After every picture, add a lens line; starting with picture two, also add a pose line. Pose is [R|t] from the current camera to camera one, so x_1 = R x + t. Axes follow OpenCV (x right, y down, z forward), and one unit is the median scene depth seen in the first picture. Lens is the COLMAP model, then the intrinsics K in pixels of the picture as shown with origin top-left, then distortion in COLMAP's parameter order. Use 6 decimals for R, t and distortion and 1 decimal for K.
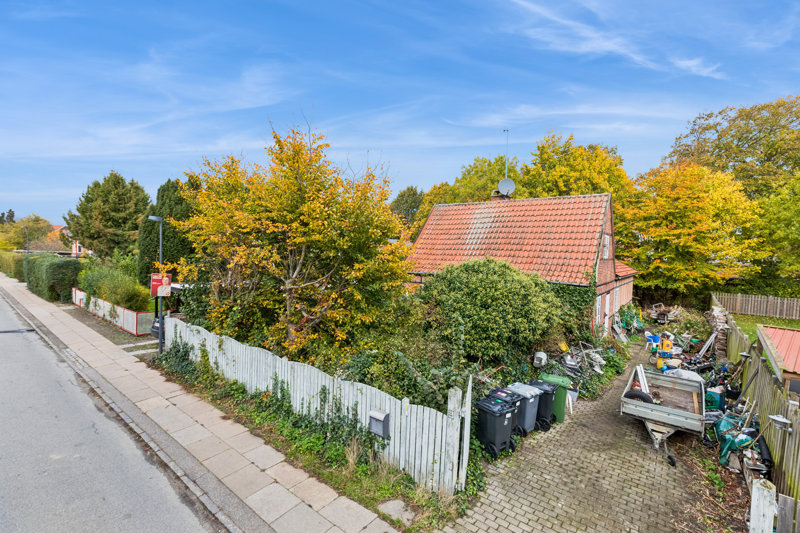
lens RADIAL K [[359.6, 0, 400.0], [0, 359.6, 266.5], [0, 0, 1]] dist [0.001841, -0.000159]
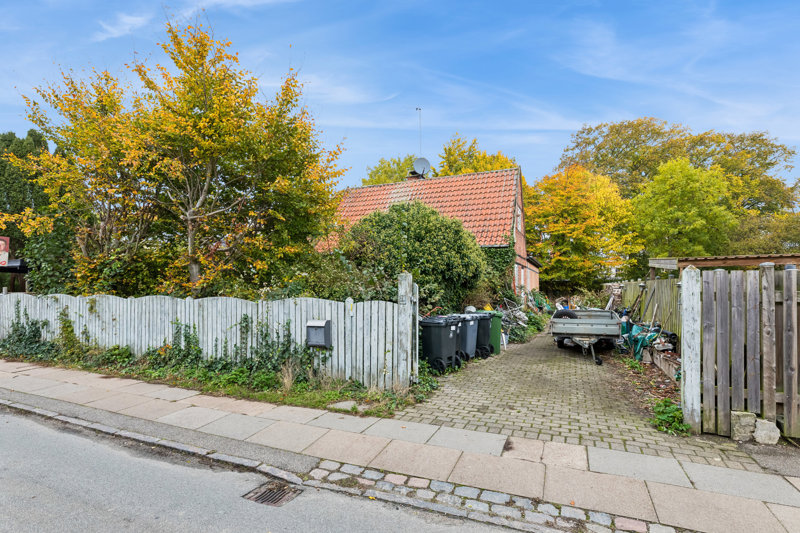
lens RADIAL K [[391.4, 0, 399.9], [0, 391.4, 287.1], [0, 0, 1]] dist [-0.004861, -0.000006]
pose [[0.967048, -0.036024, 0.252031, -0.077504], [0.046090, 0.998353, -0.034151, 0.273839], [-0.250386, 0.044642, 0.967116, 0.018606]]
